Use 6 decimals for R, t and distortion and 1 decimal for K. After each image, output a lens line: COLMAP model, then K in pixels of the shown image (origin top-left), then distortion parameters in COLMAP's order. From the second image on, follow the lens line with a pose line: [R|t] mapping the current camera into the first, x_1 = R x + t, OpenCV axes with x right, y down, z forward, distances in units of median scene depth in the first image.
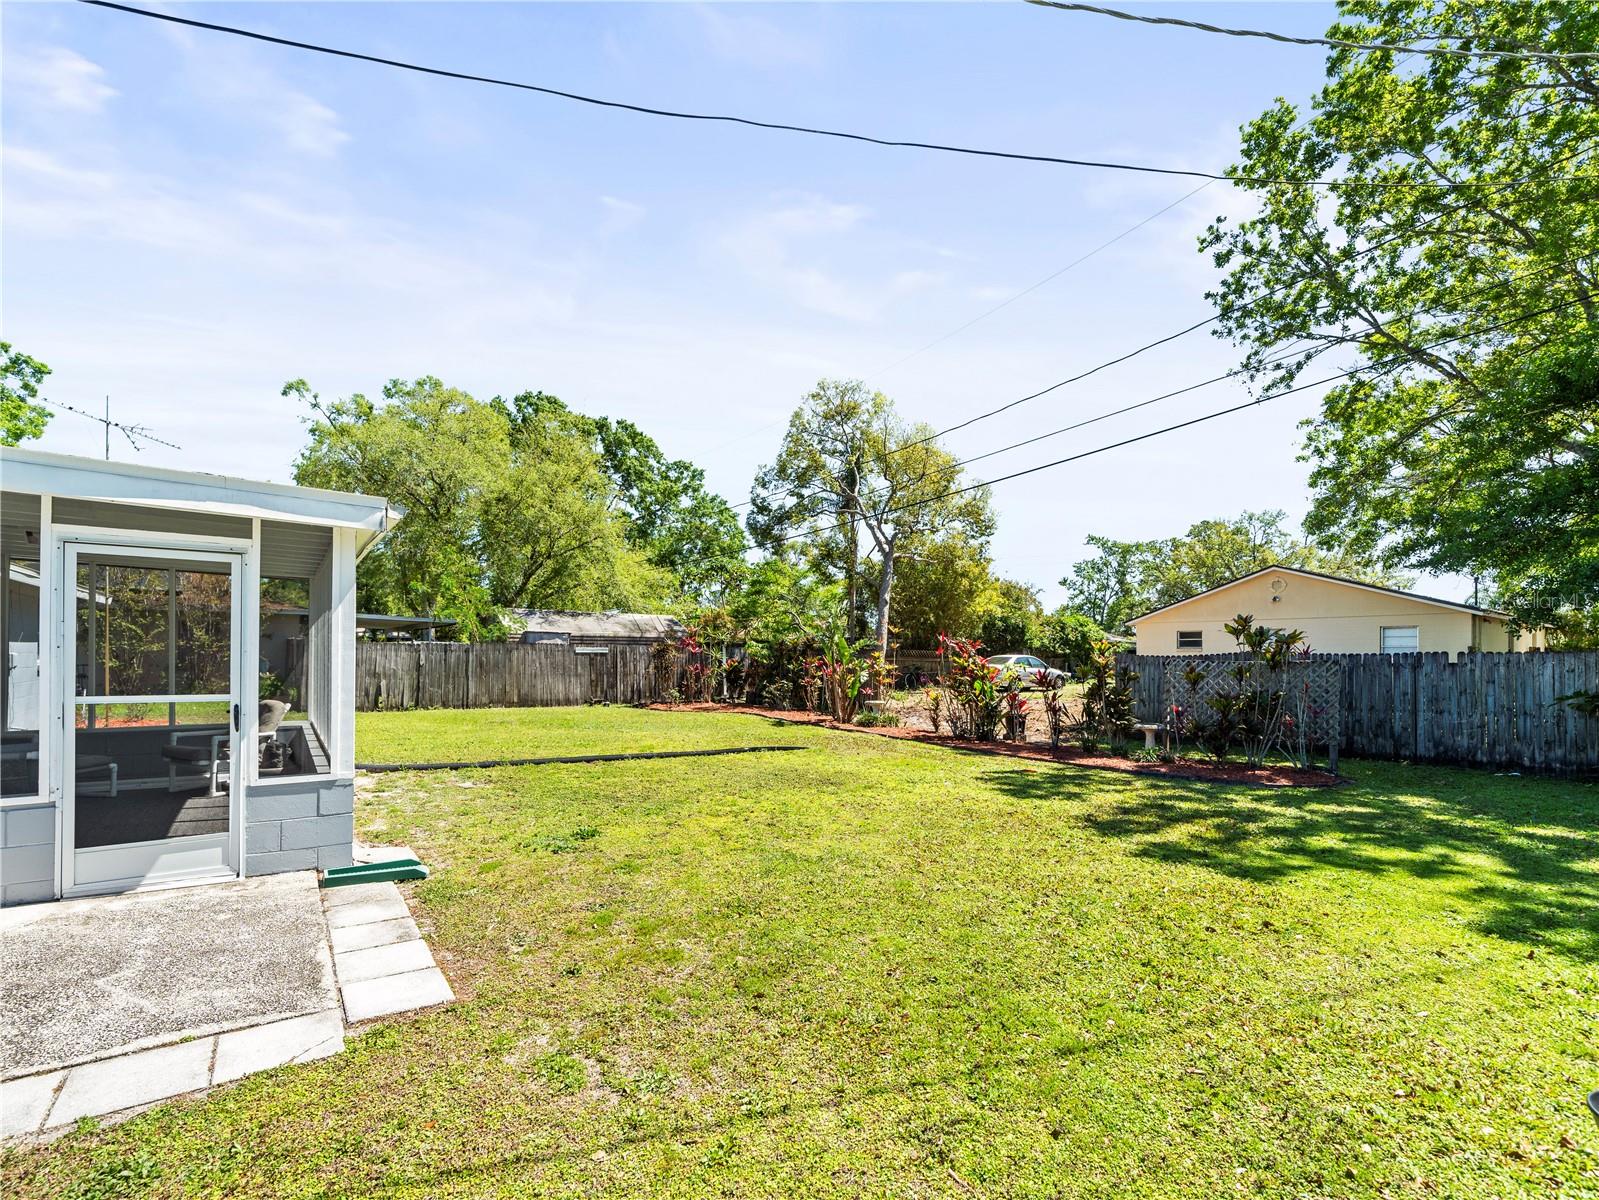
lens RADIAL K [[715.7, 0, 810.2], [0, 715.7, 644.2], [0, 0, 1]] dist [-0.000698, -0.000680]
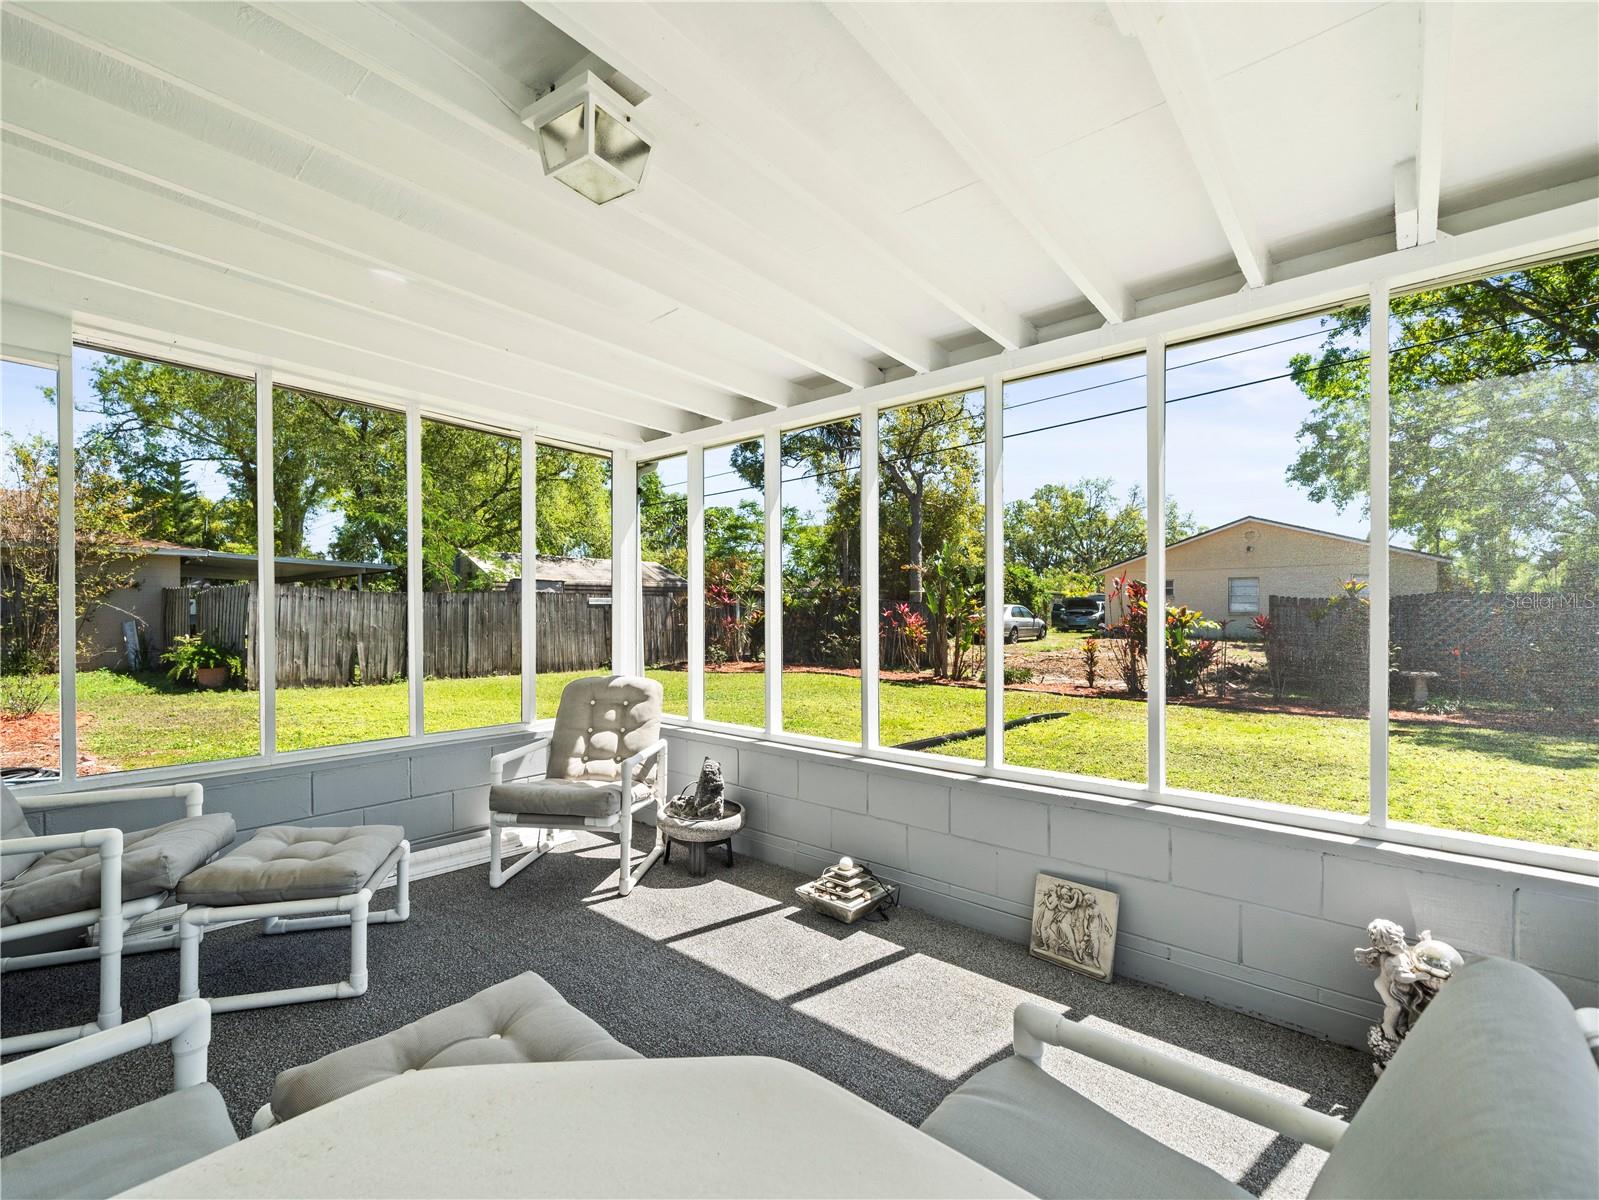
lens RADIAL K [[699.1, 0, 794.8], [0, 699.1, 604.2], [0, 0, 1]] dist [-0.002120, -0.000783]
pose [[0.976209, -0.009250, 0.216633, -0.299070], [0.008393, 0.999953, 0.004875, 0.010961], [-0.216668, -0.002941, 0.976241, 0.197733]]
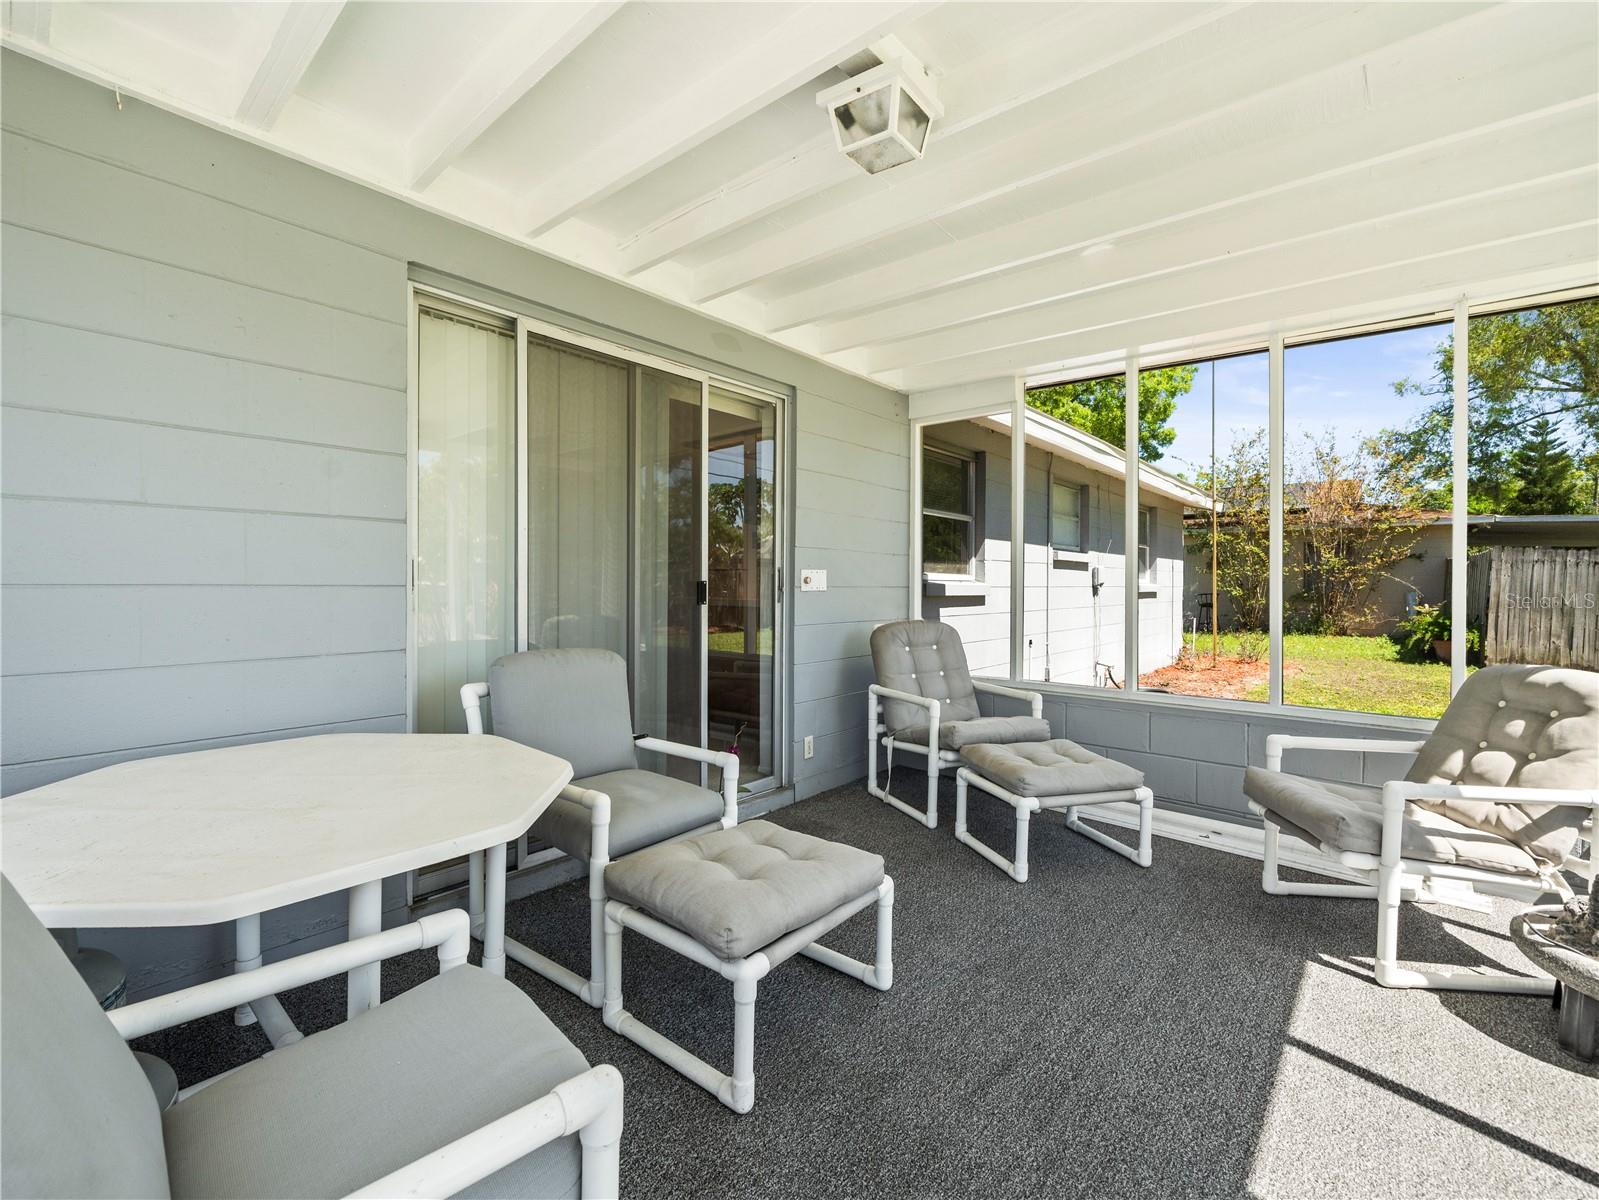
lens RADIAL K [[699.1, 0, 794.8], [0, 699.1, 604.2], [0, 0, 1]] dist [-0.002120, -0.000783]
pose [[0.213078, 0.016997, -0.976887, -0.220966], [0.011573, 0.999735, 0.019919, 0.017647], [0.976967, -0.015550, 0.212825, 0.254125]]
